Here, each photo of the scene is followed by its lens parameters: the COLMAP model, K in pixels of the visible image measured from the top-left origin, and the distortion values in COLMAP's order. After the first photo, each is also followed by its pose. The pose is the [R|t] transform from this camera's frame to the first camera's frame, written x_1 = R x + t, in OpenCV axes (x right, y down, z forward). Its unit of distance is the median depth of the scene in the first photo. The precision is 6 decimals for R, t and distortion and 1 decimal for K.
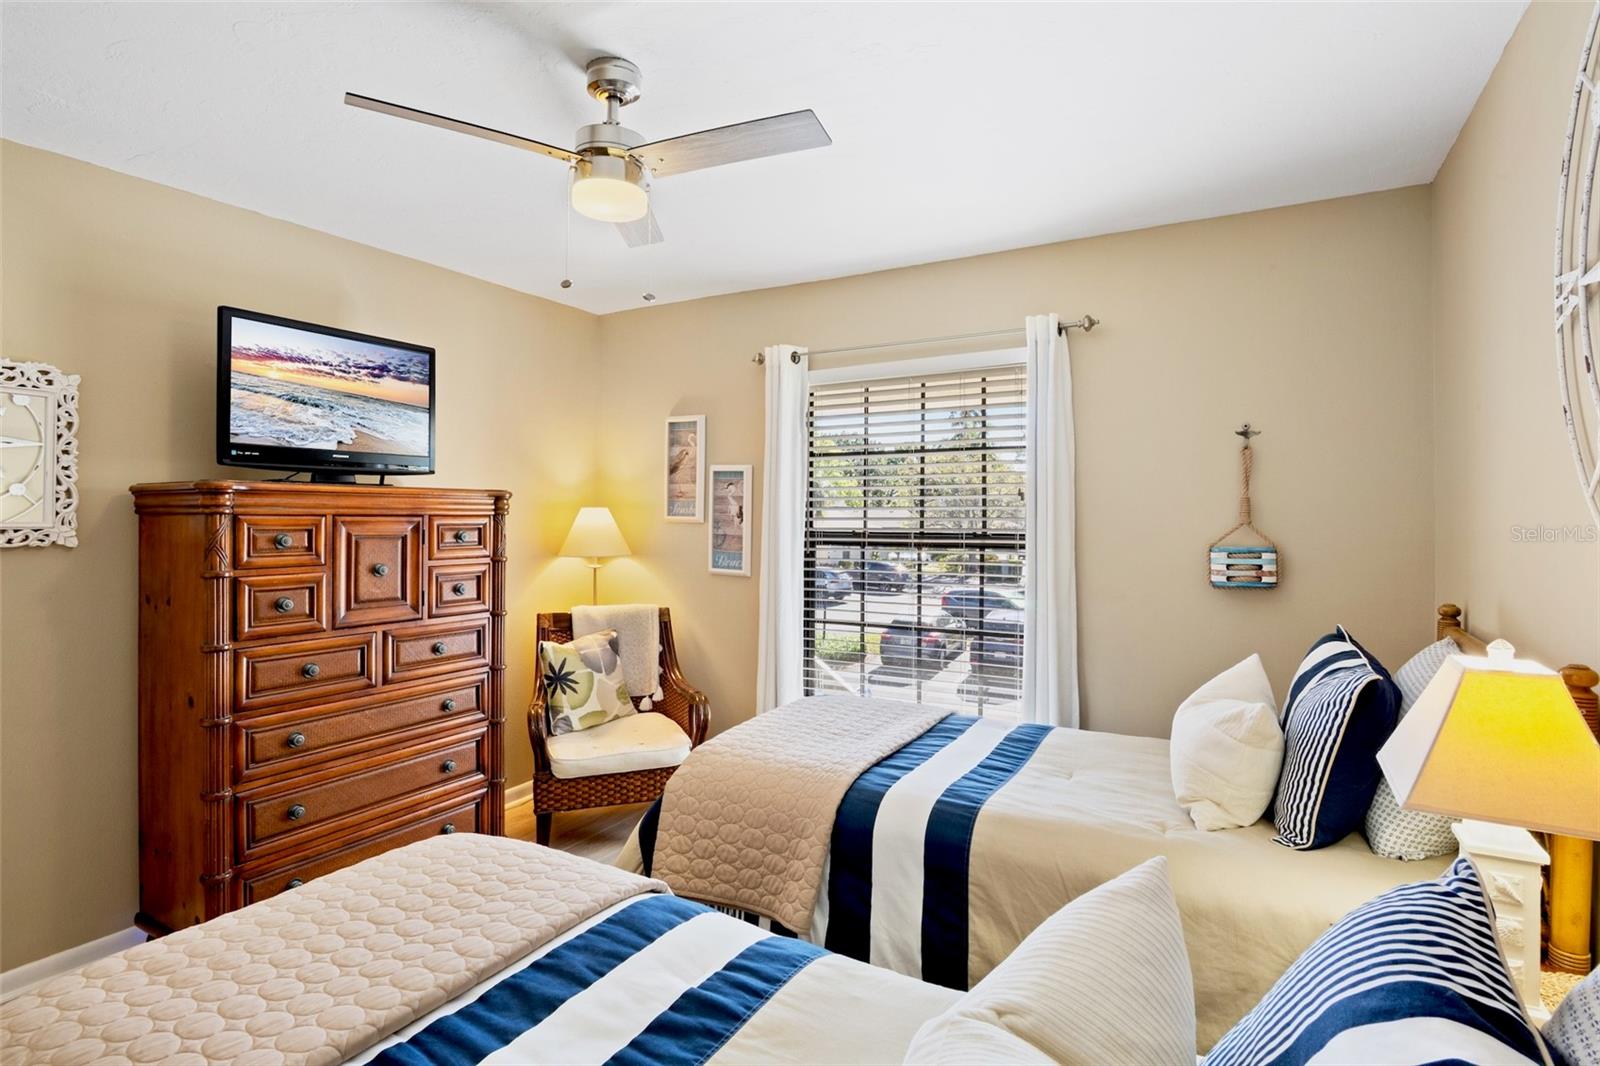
lens RADIAL K [[789.0, 0, 792.9], [0, 789.0, 520.9], [0, 0, 1]] dist [-0.021546, 0.000742]
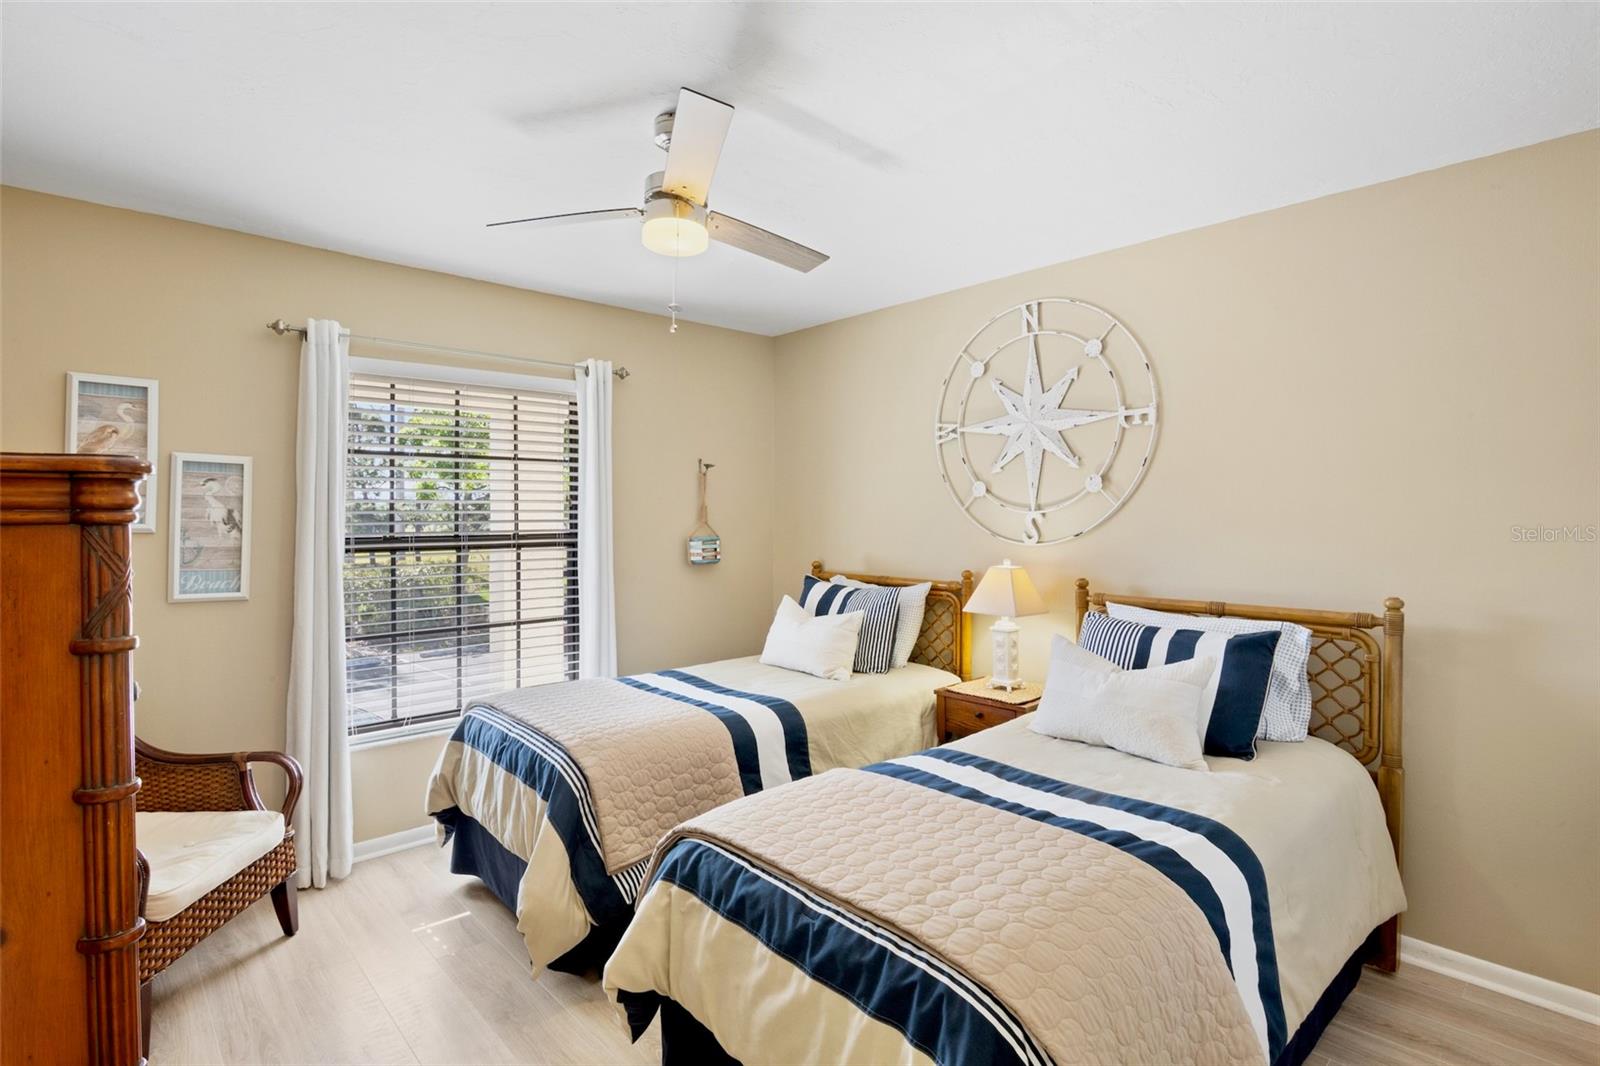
lens RADIAL K [[789.0, 0, 795.4], [0, 789.0, 524.2], [0, 0, 1]] dist [-0.021546, 0.000742]
pose [[0.307569, -0.012363, 0.951445, -0.755204], [0.015770, 0.999844, 0.007894, -0.001735], [-0.951395, 0.012576, 0.307716, 0.296677]]
